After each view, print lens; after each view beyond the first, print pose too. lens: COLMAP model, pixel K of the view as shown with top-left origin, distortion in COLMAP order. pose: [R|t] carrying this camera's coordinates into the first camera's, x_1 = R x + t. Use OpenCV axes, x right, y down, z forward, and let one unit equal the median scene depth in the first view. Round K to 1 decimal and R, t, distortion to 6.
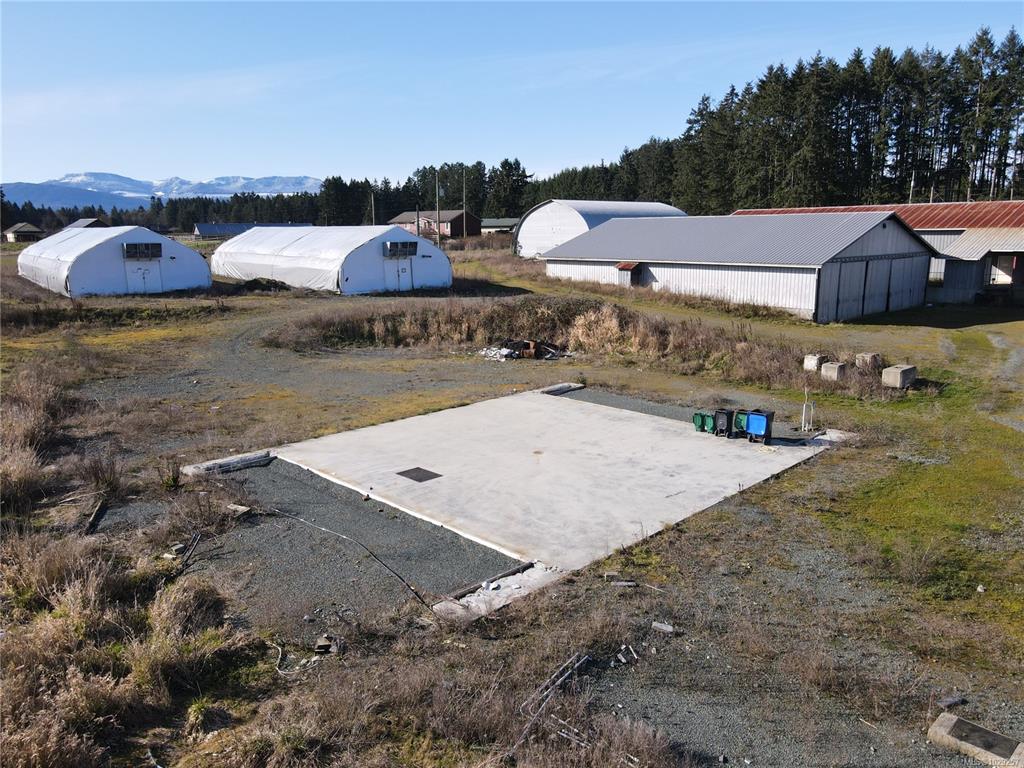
lens RADIAL K [[741.8, 0, 512.0], [0, 741.8, 384.0], [0, 0, 1]] dist [0.006817, -0.001420]
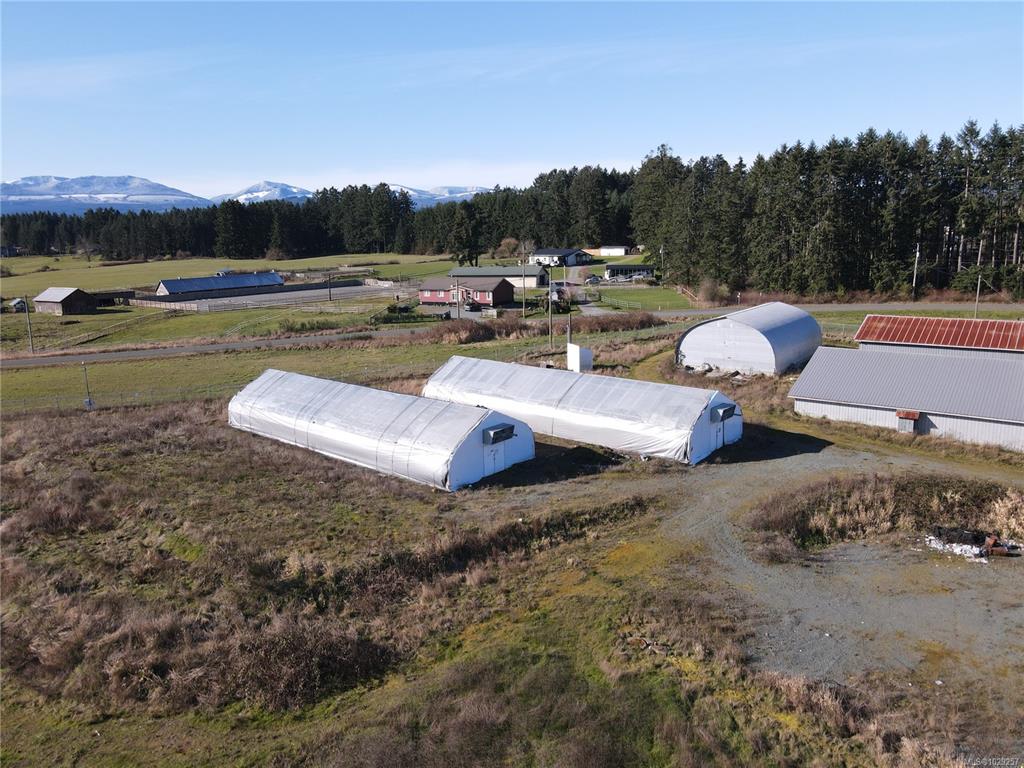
lens RADIAL K [[740.3, 0, 512.0], [0, 740.3, 384.0], [0, 0, 1]] dist [0.009609, 0.005739]
pose [[0.980201, -0.053873, 0.190534, -0.285166], [0.053726, 0.998538, 0.005939, -0.108082], [-0.190576, 0.004415, 0.981663, 0.004937]]
